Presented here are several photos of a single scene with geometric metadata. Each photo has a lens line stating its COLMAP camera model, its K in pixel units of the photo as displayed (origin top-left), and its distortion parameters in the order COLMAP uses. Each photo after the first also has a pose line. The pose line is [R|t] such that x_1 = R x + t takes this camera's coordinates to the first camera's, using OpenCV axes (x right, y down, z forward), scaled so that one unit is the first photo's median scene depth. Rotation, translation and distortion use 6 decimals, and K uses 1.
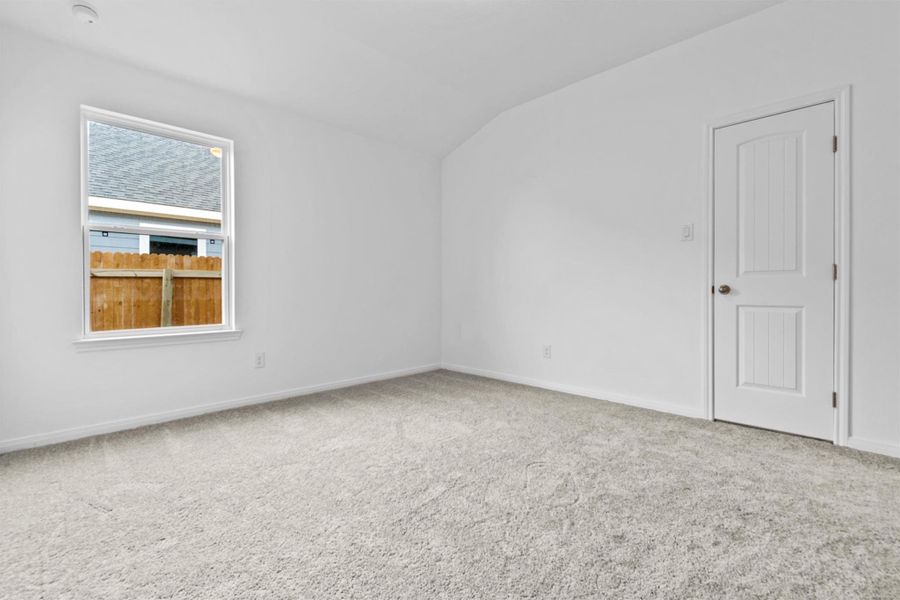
lens RADIAL K [[425.4, 0, 455.3], [0, 425.4, 299.7], [0, 0, 1]] dist [0.001984, 0.000306]
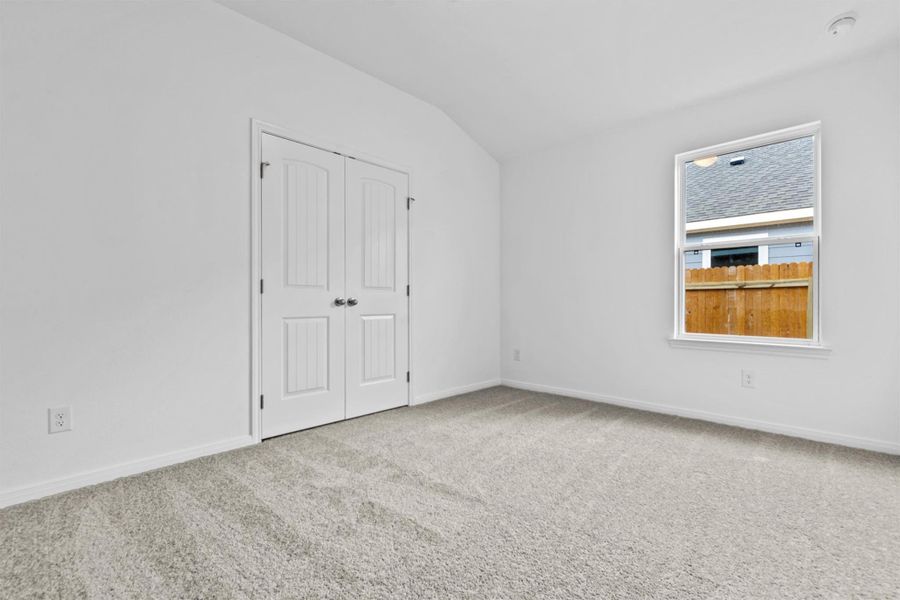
lens RADIAL K [[425.4, 0, 455.3], [0, 425.4, 299.7], [0, 0, 1]] dist [0.001984, 0.000306]
pose [[-0.035548, -0.006538, -0.999347, 0.370958], [-0.014776, 0.999873, -0.006016, -0.007120], [0.999259, 0.014552, -0.035640, 0.357572]]
